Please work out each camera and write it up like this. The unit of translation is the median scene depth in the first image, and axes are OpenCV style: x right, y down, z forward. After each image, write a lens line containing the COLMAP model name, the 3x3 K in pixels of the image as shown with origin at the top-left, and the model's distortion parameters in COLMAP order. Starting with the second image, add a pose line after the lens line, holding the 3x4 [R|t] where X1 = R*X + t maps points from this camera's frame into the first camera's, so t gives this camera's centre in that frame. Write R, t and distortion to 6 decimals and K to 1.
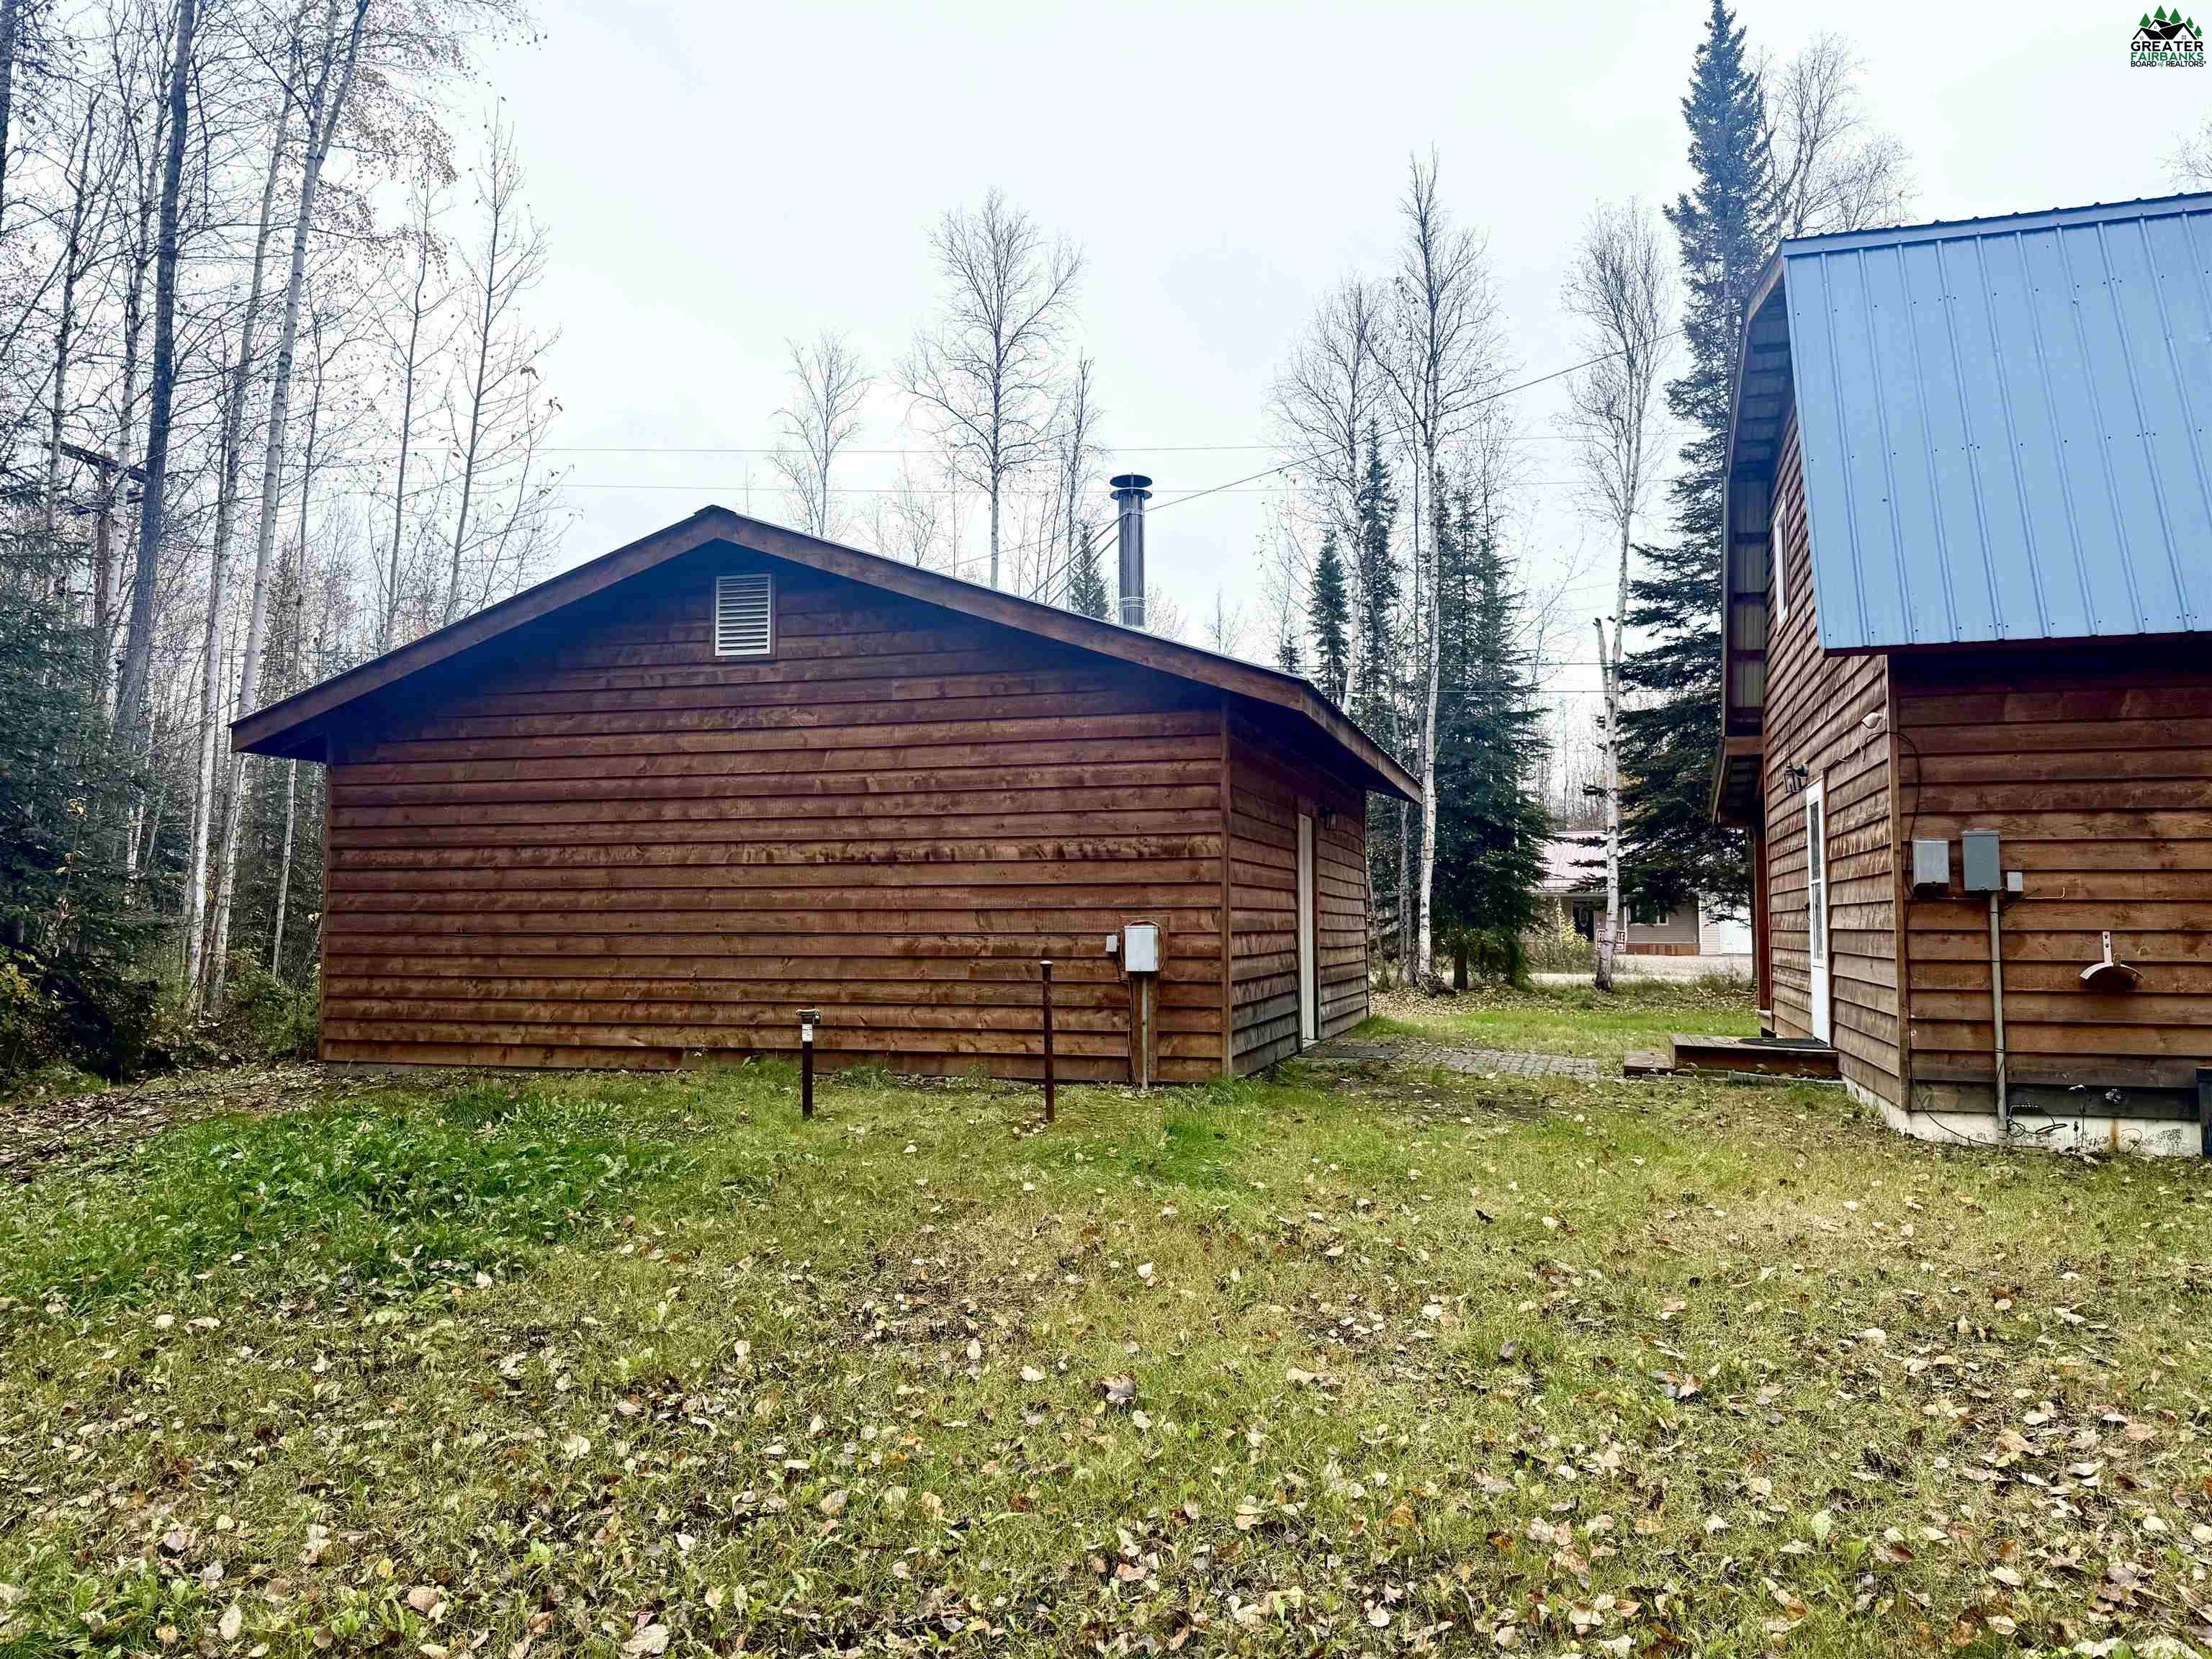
lens RADIAL K [[1550.4, 0, 1113.1], [0, 1550.4, 813.1], [0, 0, 1]] dist [0.058245, -0.006333]
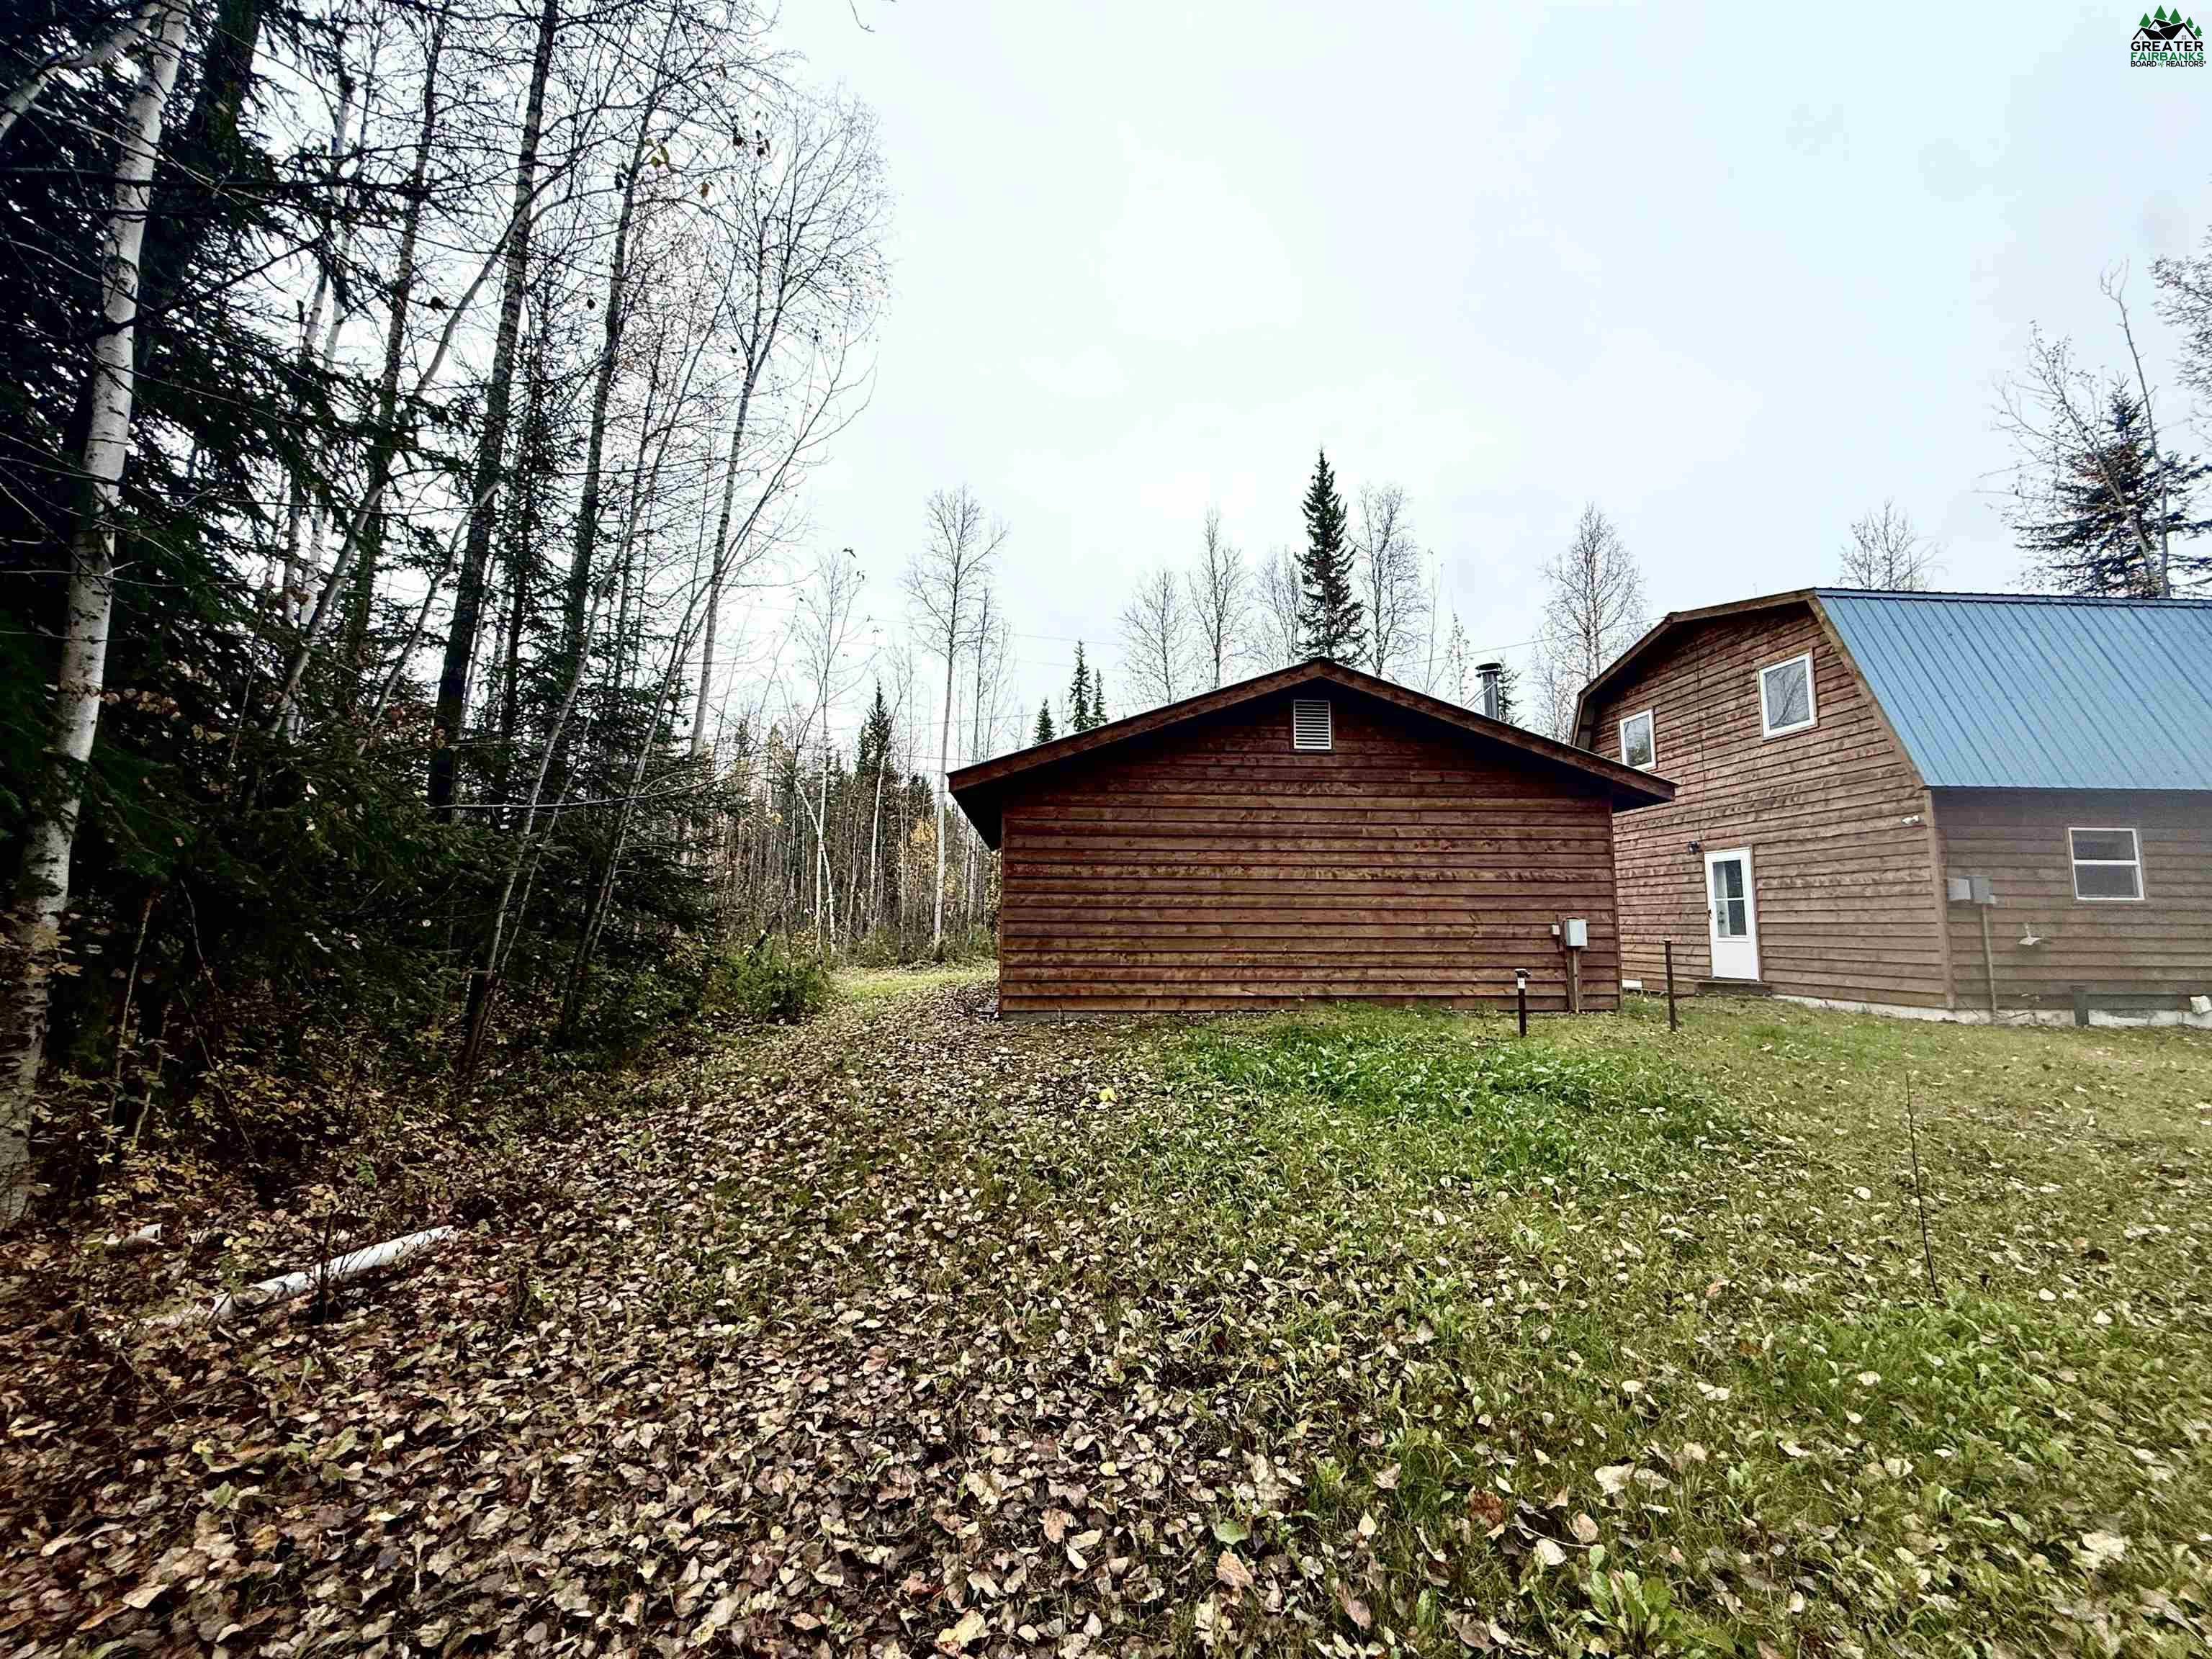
lens RADIAL K [[880.1, 0, 1100.2], [0, 880.1, 830.3], [0, 0, 1]] dist [-0.001826, 0.000127]
pose [[0.940726, 0.040354, 0.336759, -0.752353], [-0.028849, 0.998819, -0.039100, 0.023726], [-0.337939, 0.027067, 0.940779, 0.225479]]
